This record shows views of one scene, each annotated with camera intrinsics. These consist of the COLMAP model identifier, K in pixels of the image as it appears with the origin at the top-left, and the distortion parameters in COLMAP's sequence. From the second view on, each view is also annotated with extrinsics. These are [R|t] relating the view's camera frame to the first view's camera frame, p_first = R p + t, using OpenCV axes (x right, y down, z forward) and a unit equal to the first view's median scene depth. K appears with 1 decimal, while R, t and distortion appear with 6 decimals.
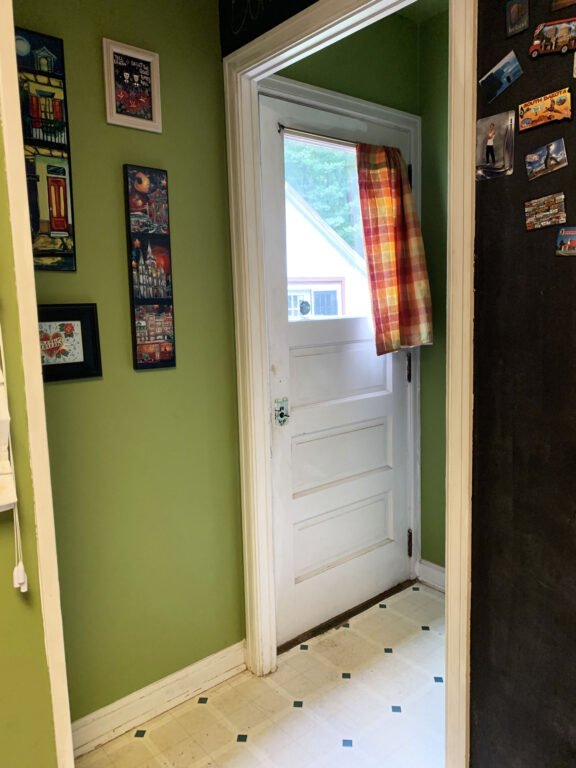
lens RADIAL K [[588.3, 0, 288.3], [0, 588.3, 386.1], [0, 0, 1]] dist [-0.027017, 0.026330]
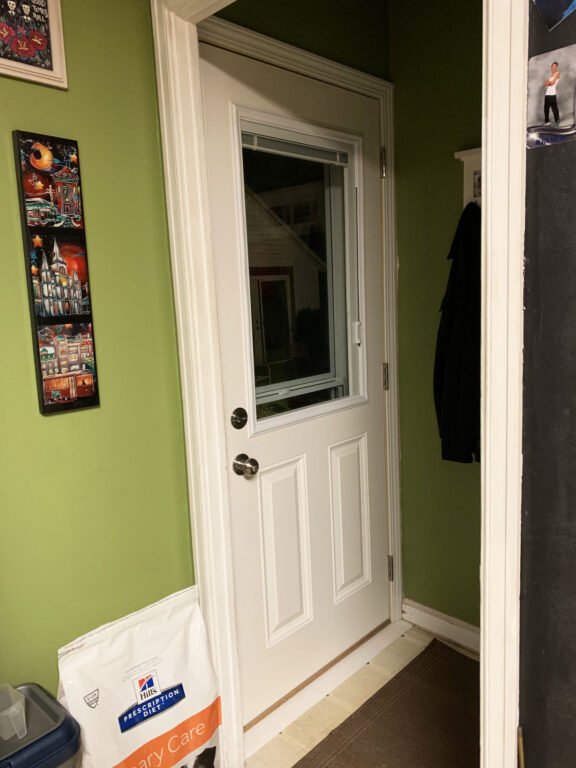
lens RADIAL K [[588.3, 0, 287.6], [0, 588.3, 379.6], [0, 0, 1]] dist [-0.027017, 0.026330]
pose [[0.995555, -0.030799, 0.089005, -0.019217], [0.029911, 0.999489, 0.011286, -0.070878], [-0.089307, -0.008574, 0.995967, 0.248643]]
